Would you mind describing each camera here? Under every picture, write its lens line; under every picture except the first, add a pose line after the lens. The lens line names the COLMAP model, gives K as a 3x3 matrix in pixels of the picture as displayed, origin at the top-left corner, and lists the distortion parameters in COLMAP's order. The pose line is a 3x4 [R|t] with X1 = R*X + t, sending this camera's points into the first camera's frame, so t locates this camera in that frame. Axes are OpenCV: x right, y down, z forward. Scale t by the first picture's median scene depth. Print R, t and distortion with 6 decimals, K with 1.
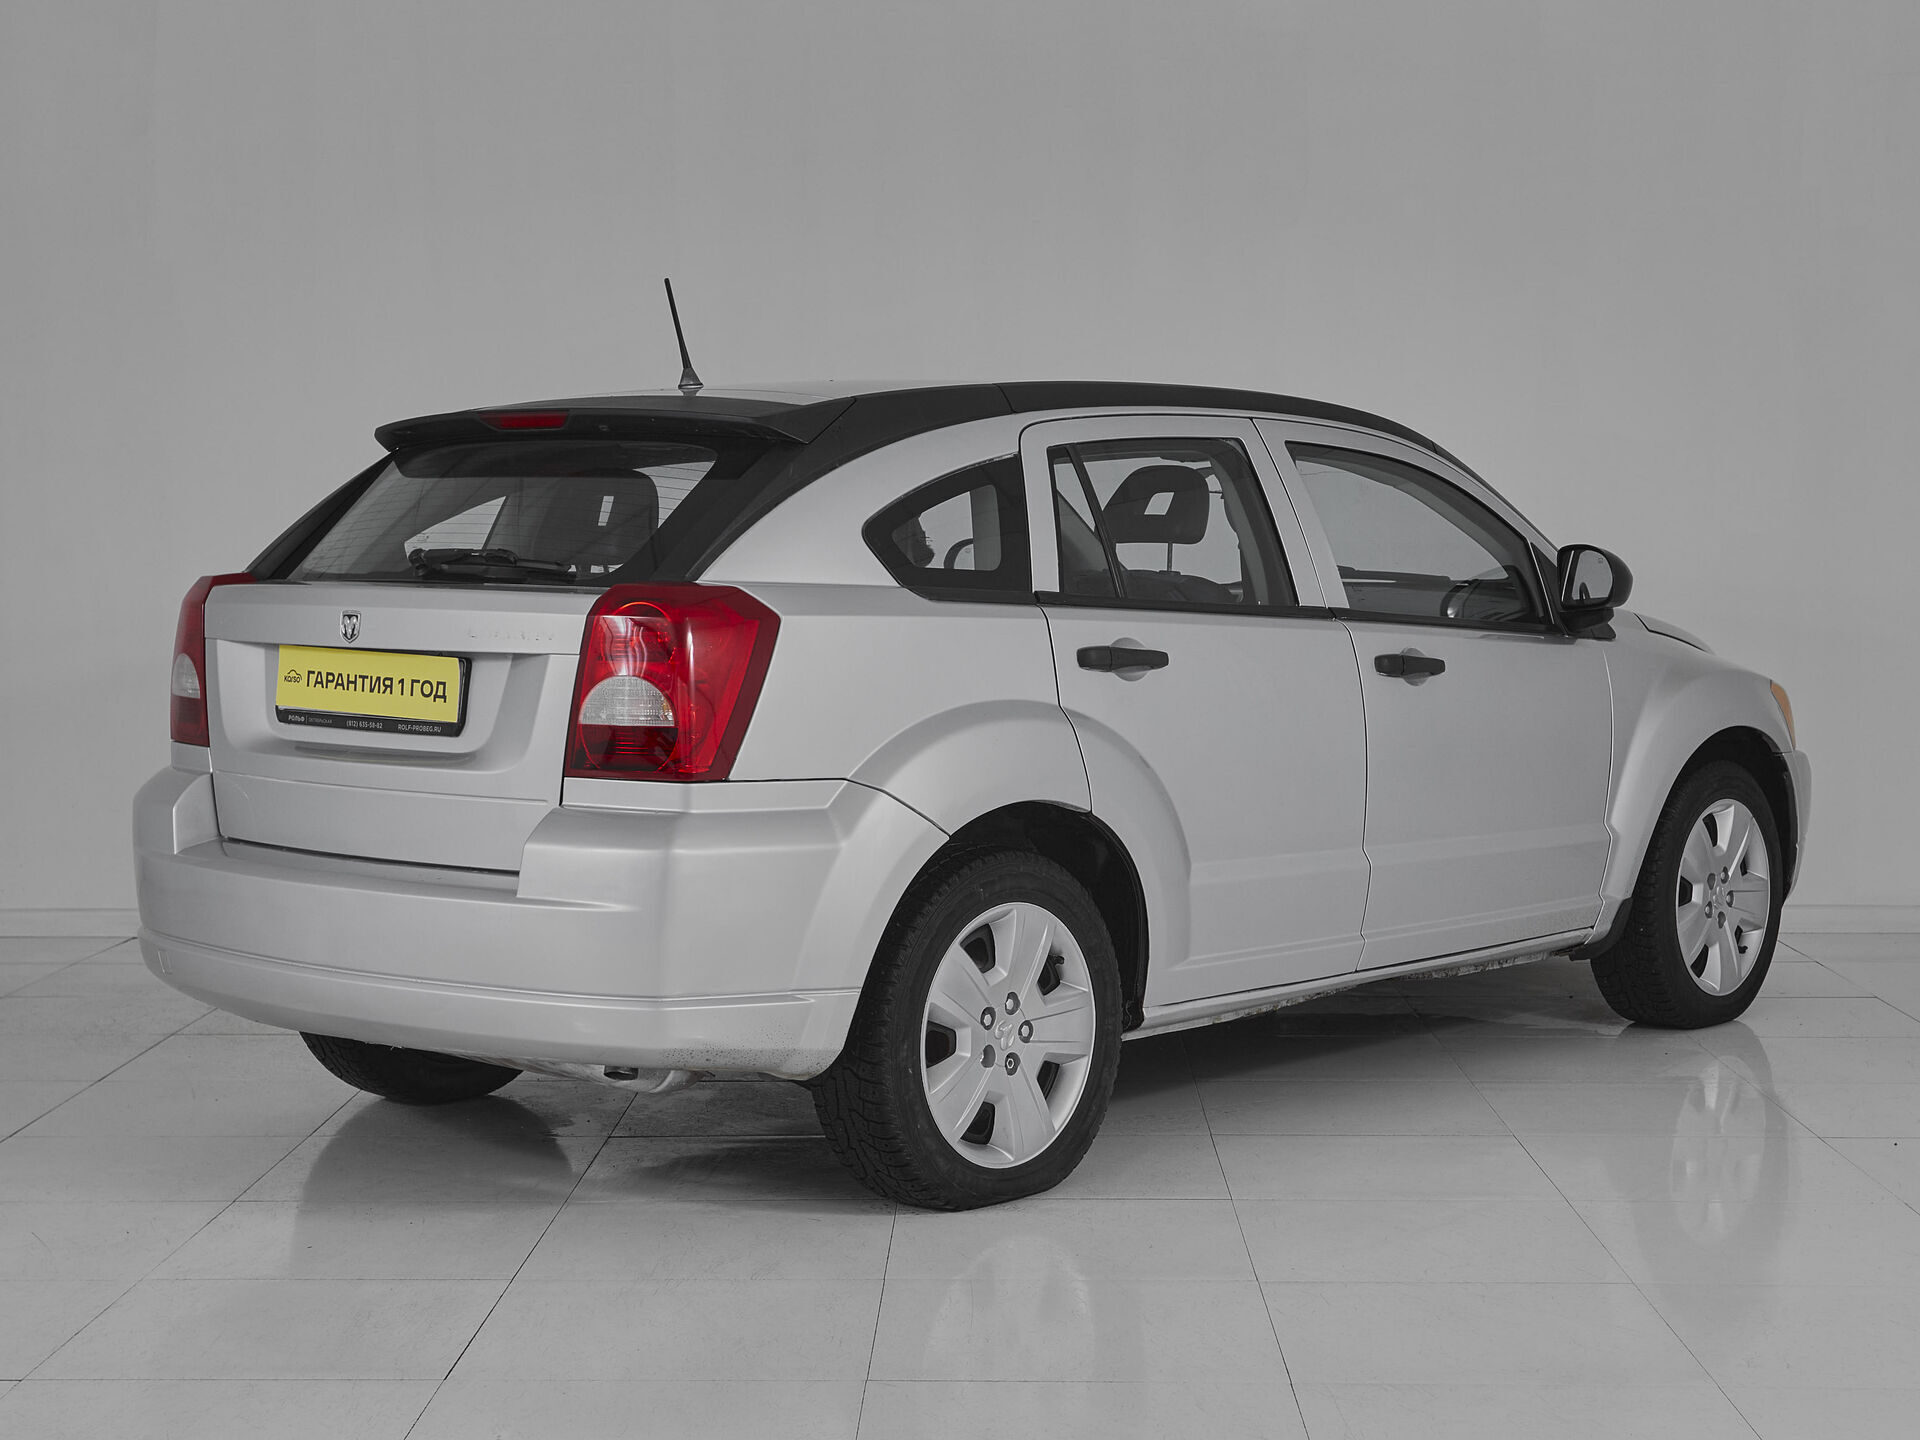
lens RADIAL K [[3239.6, 0, 960.0], [0, 3239.6, 720.0], [0, 0, 1]] dist [0.034183, 0.042437]
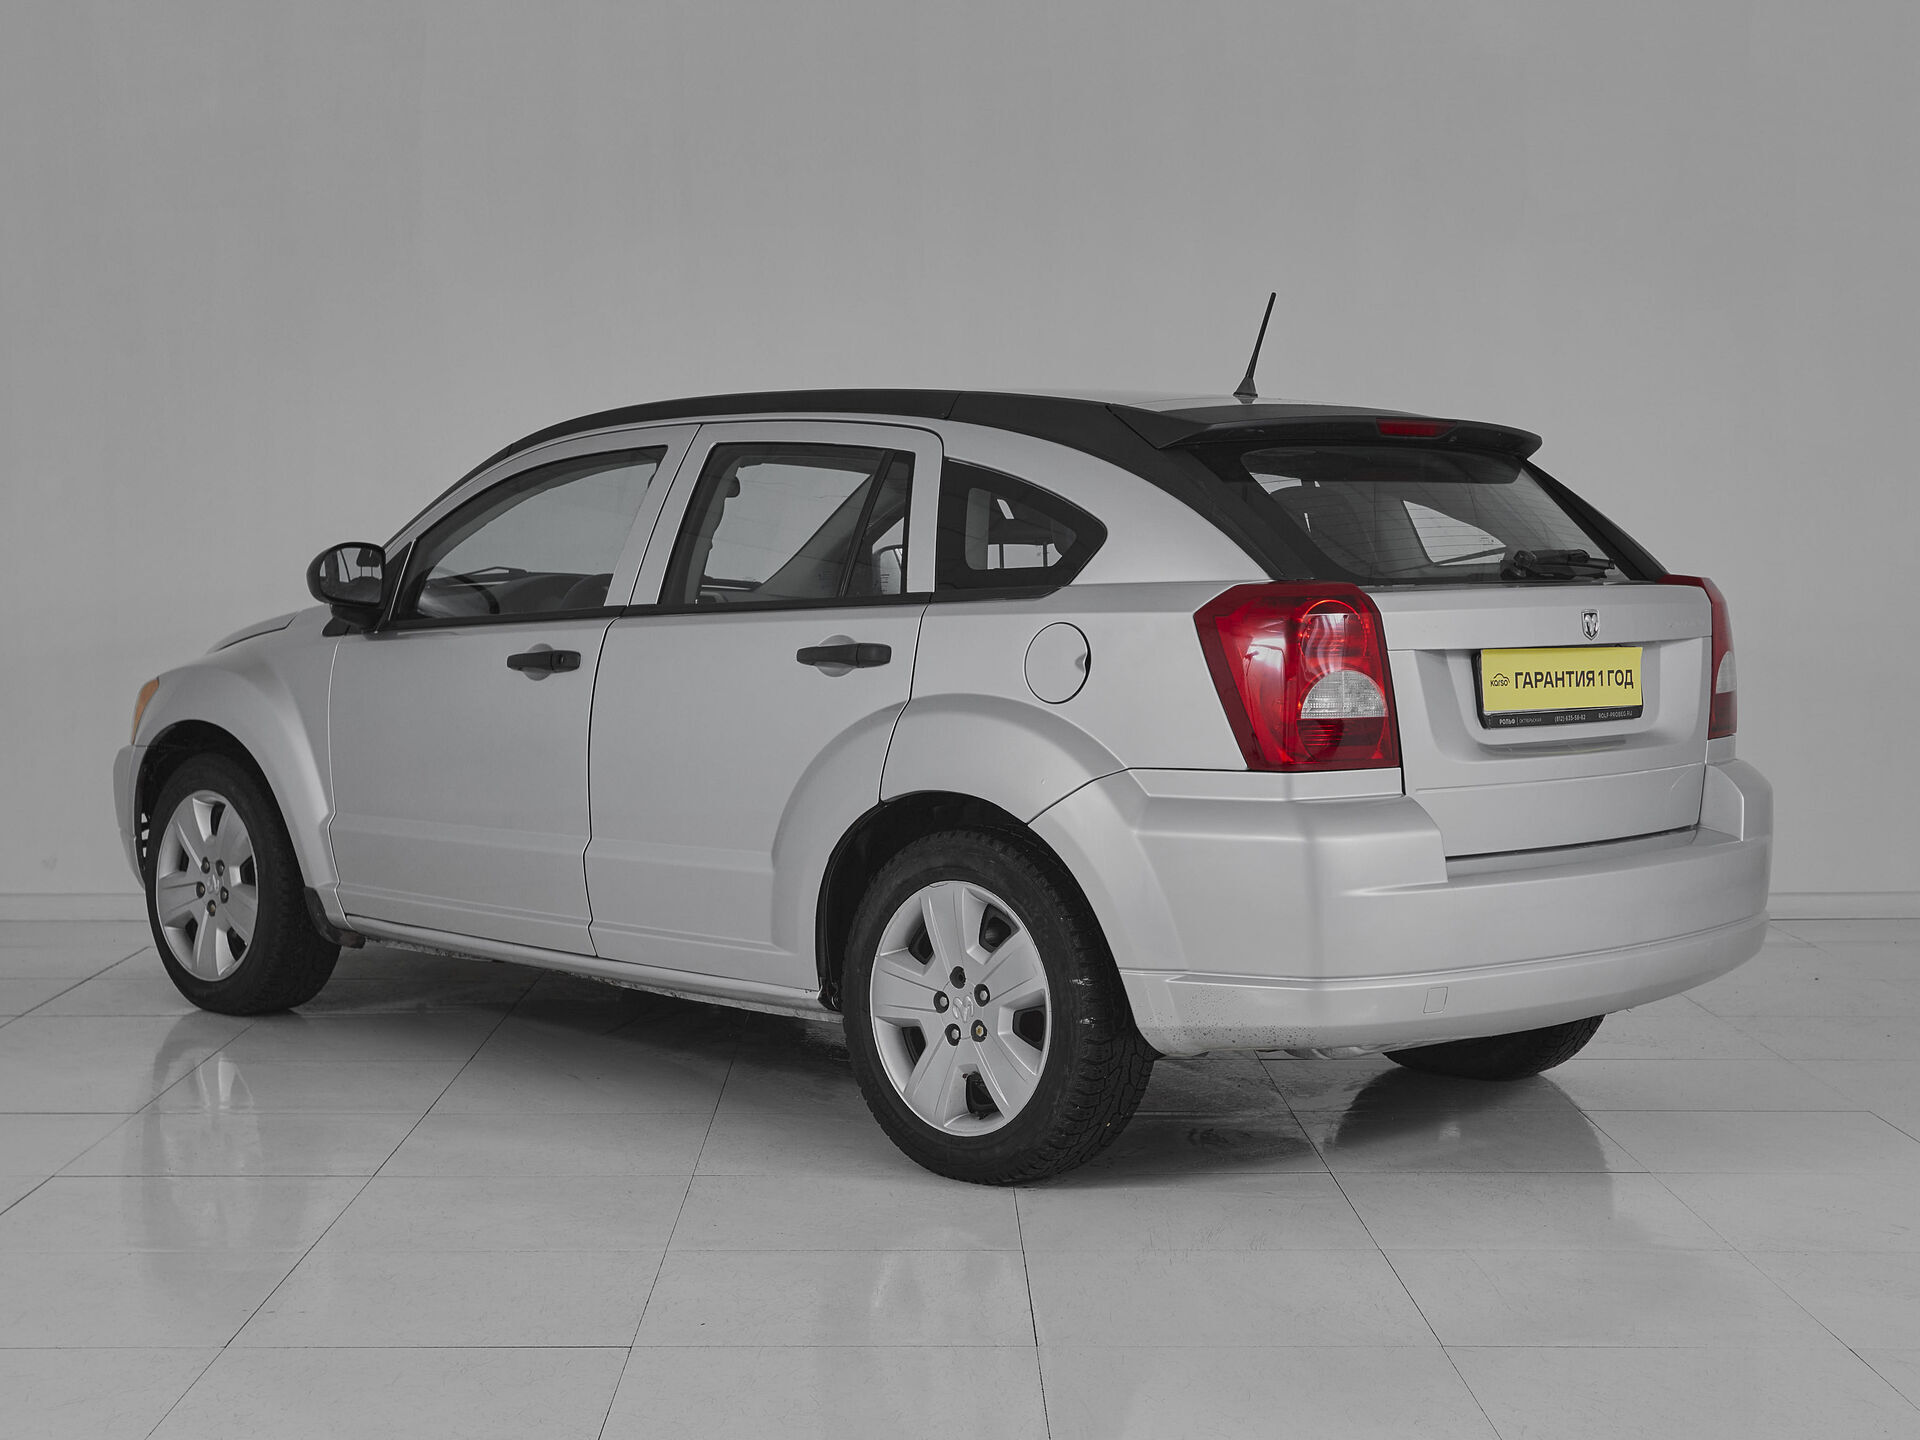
lens RADIAL K [[3239.6, 0, 960.0], [0, 3239.6, 720.0], [0, 0, 1]] dist [0.034183, 0.042437]
pose [[0.046033, -0.061955, 0.997017, -1.237147], [0.062813, 0.996279, 0.059009, -0.072200], [-0.996963, 0.059910, 0.049754, 1.144392]]
